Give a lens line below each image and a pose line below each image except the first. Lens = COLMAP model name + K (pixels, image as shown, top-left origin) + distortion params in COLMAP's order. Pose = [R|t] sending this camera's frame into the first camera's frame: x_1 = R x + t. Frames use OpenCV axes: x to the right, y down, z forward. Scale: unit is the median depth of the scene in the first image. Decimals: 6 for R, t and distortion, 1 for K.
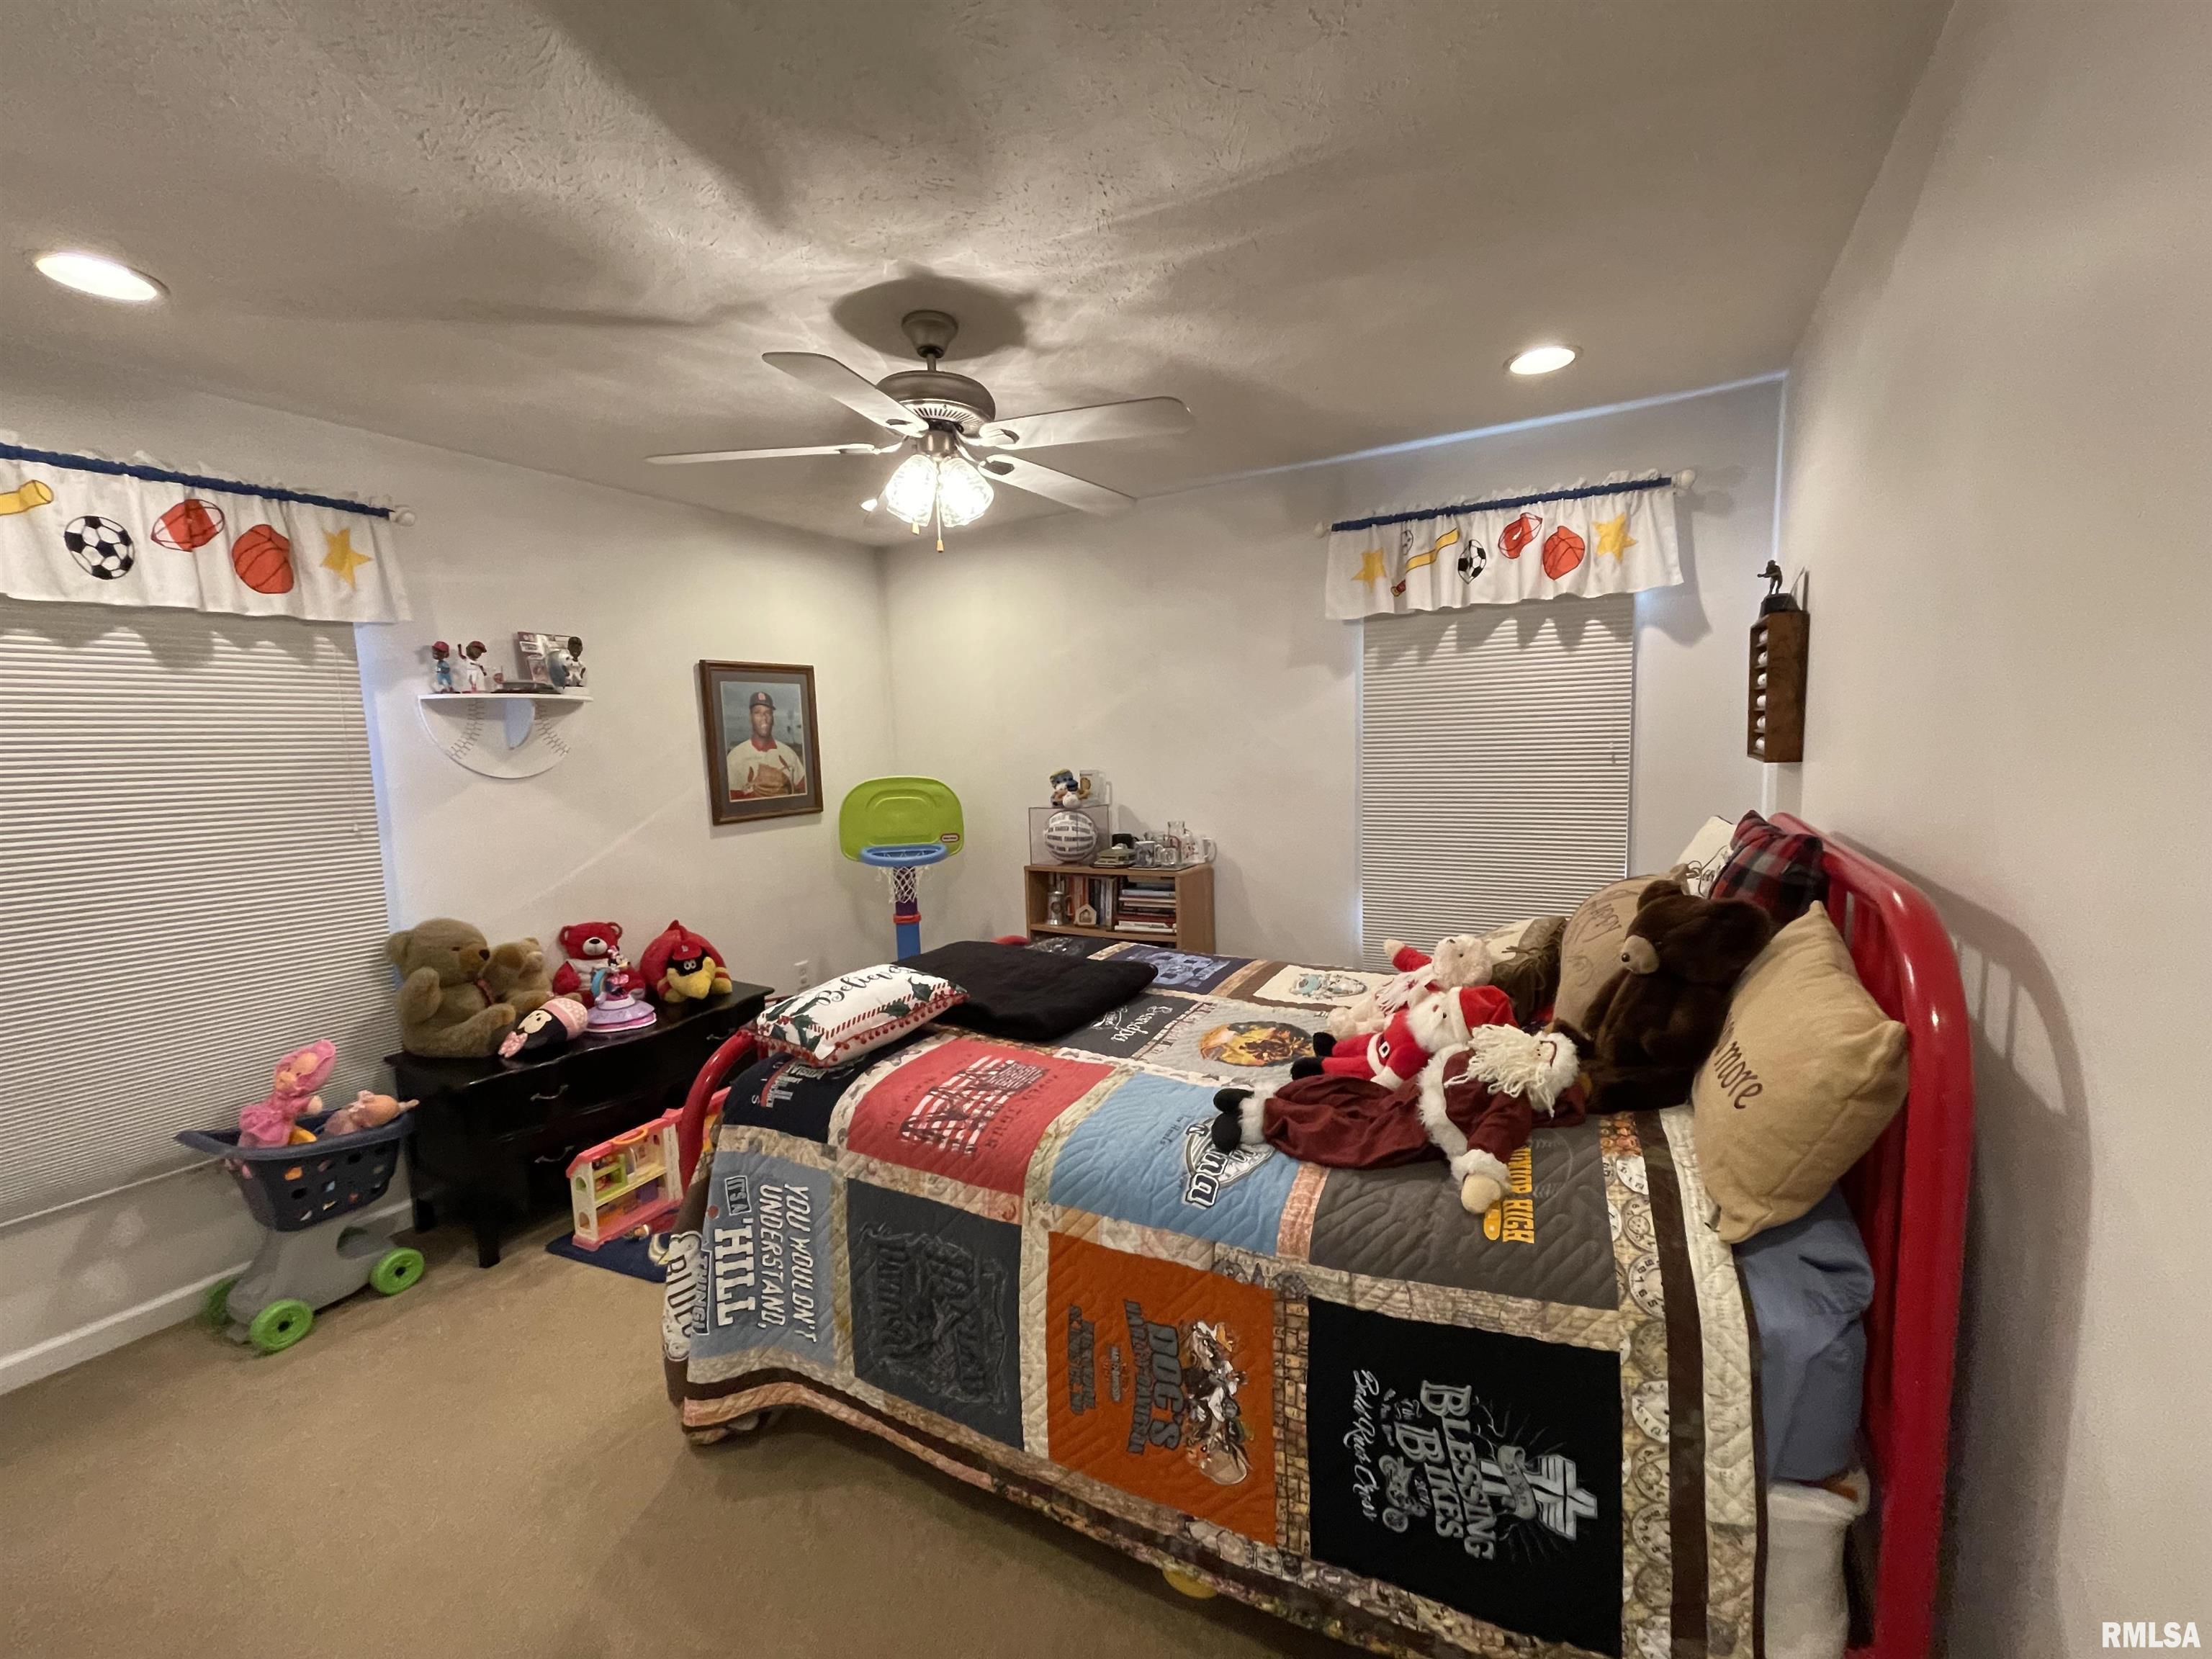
lens RADIAL K [[892.2, 0, 1110.9], [0, 892.2, 829.9], [0, 0, 1]] dist [-0.002586, -0.001251]
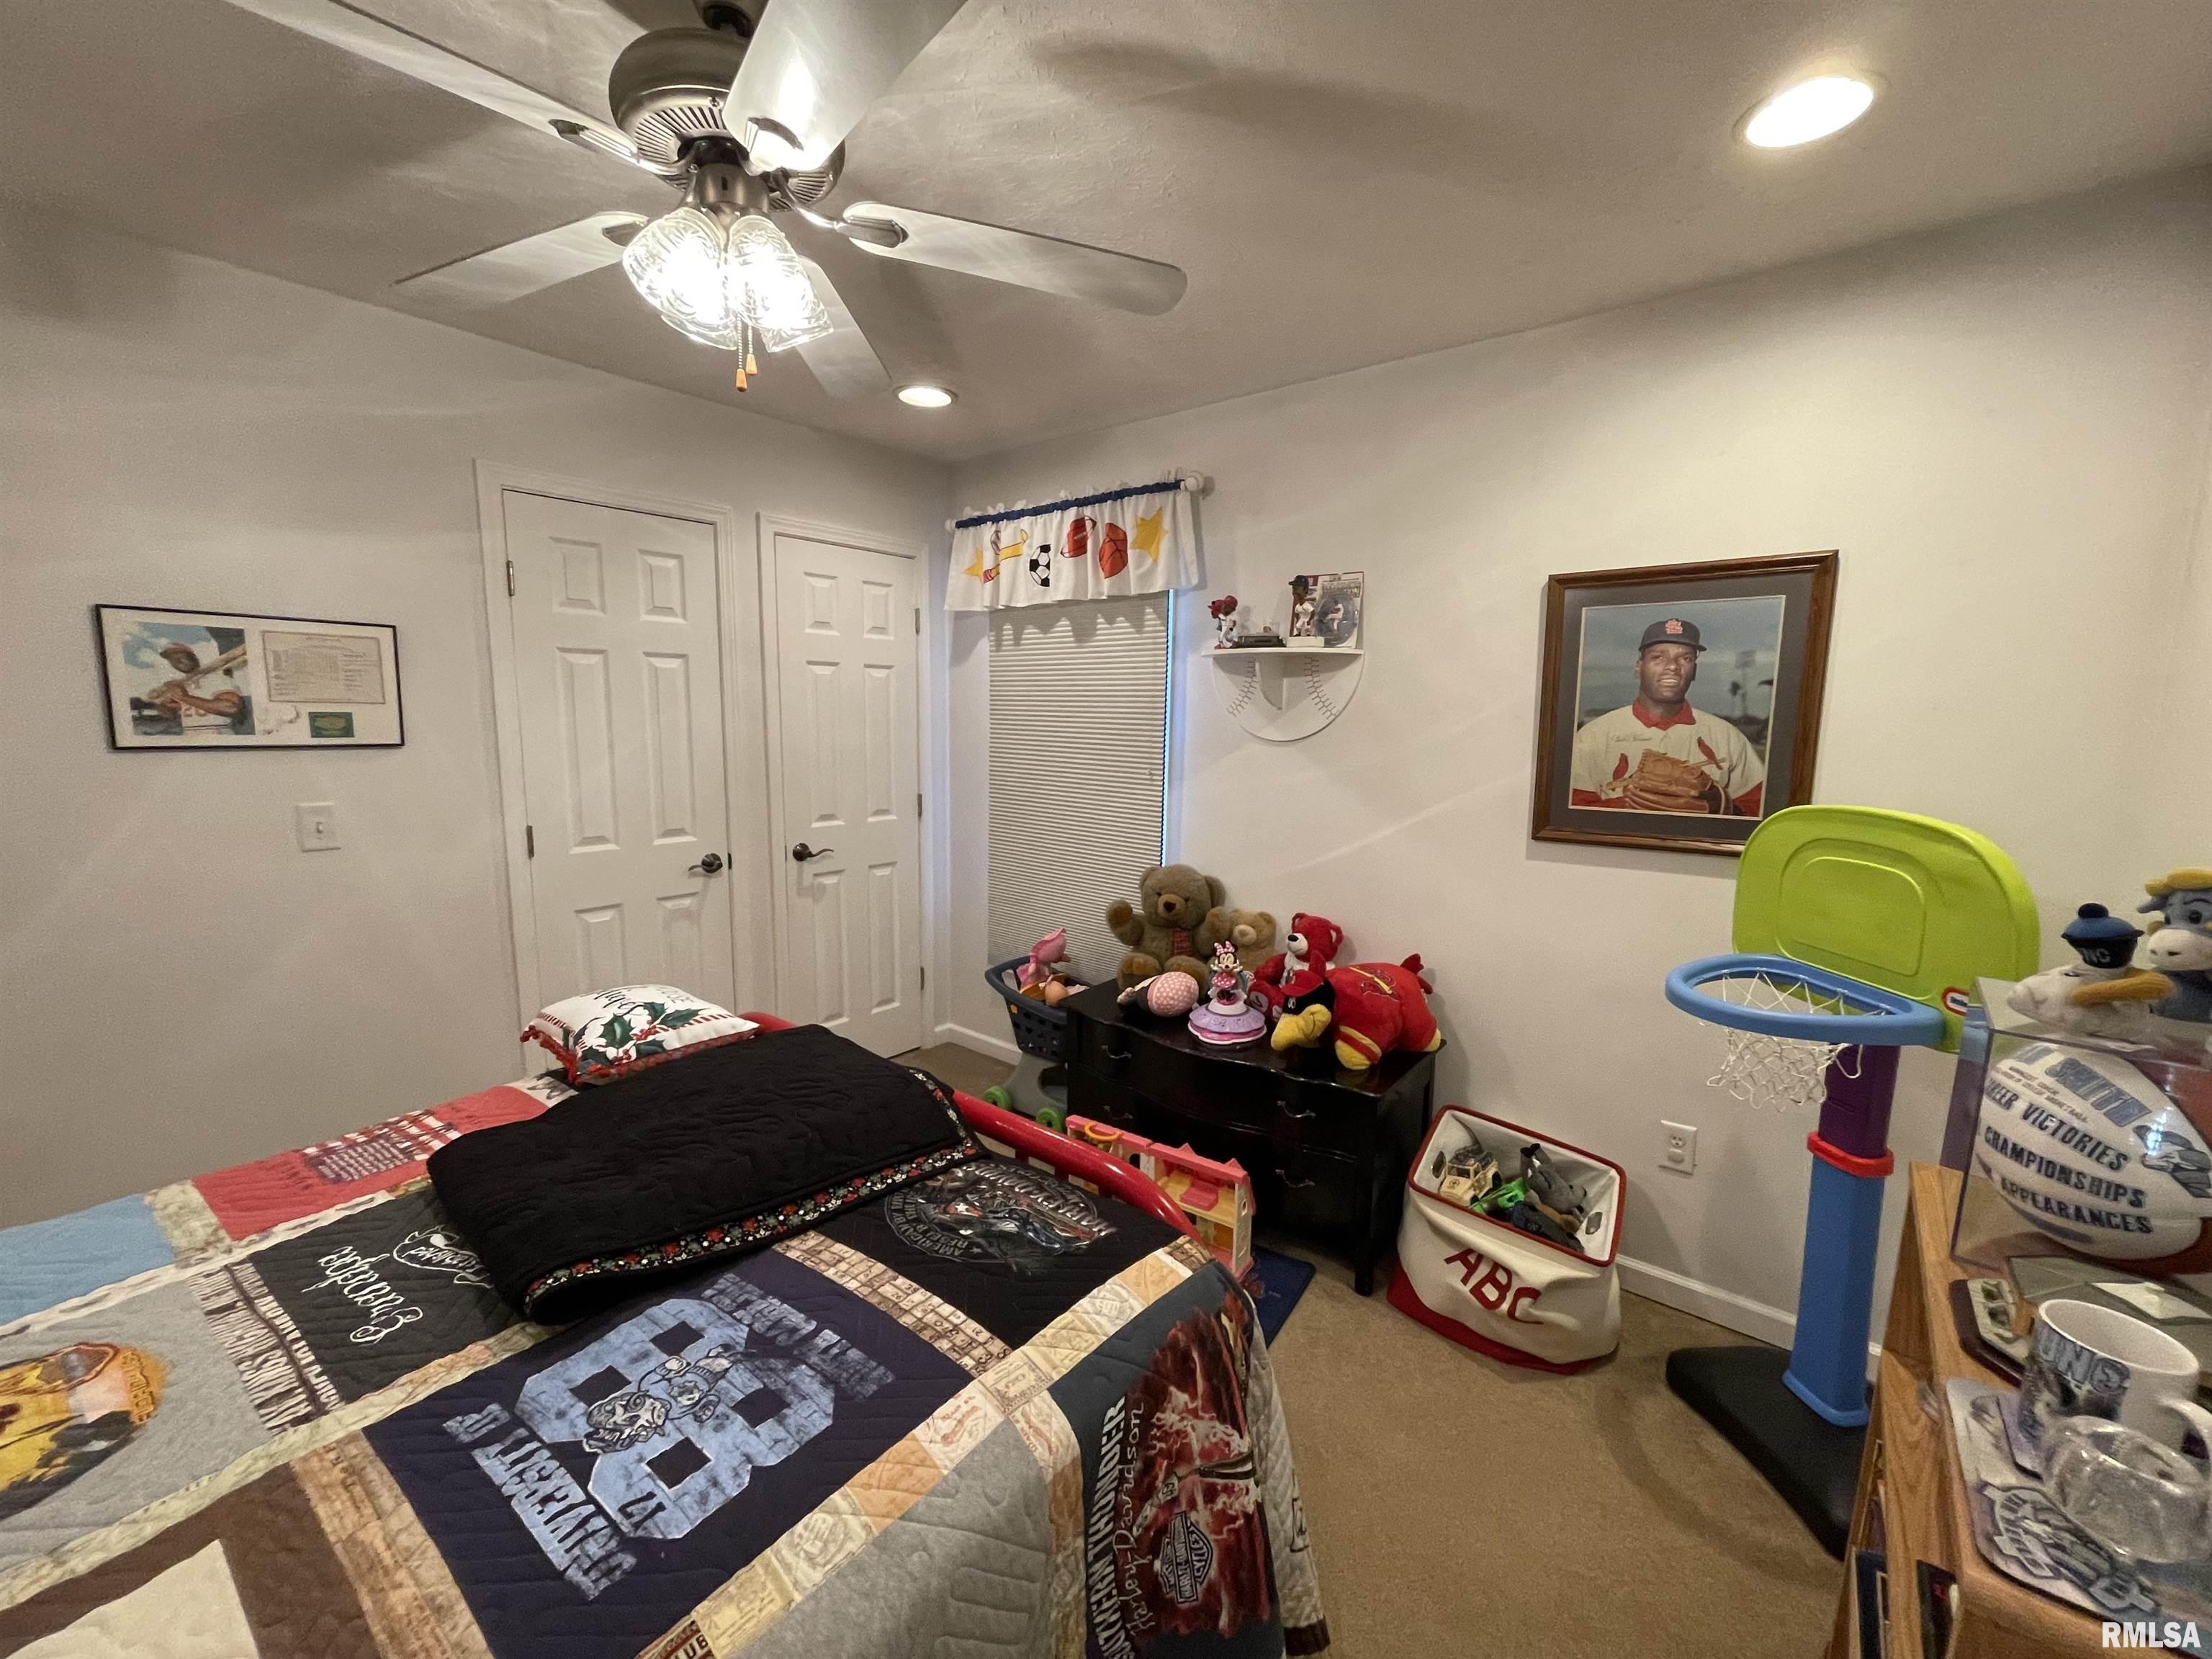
lens RADIAL K [[892.2, 0, 1107.5], [0, 892.2, 835.5], [0, 0, 1]] dist [-0.002586, -0.001251]
pose [[-0.164202, 0.167116, -0.972168, 0.321784], [-0.107147, 0.976692, 0.185991, -0.134825], [0.980590, 0.134705, -0.142469, 1.139562]]
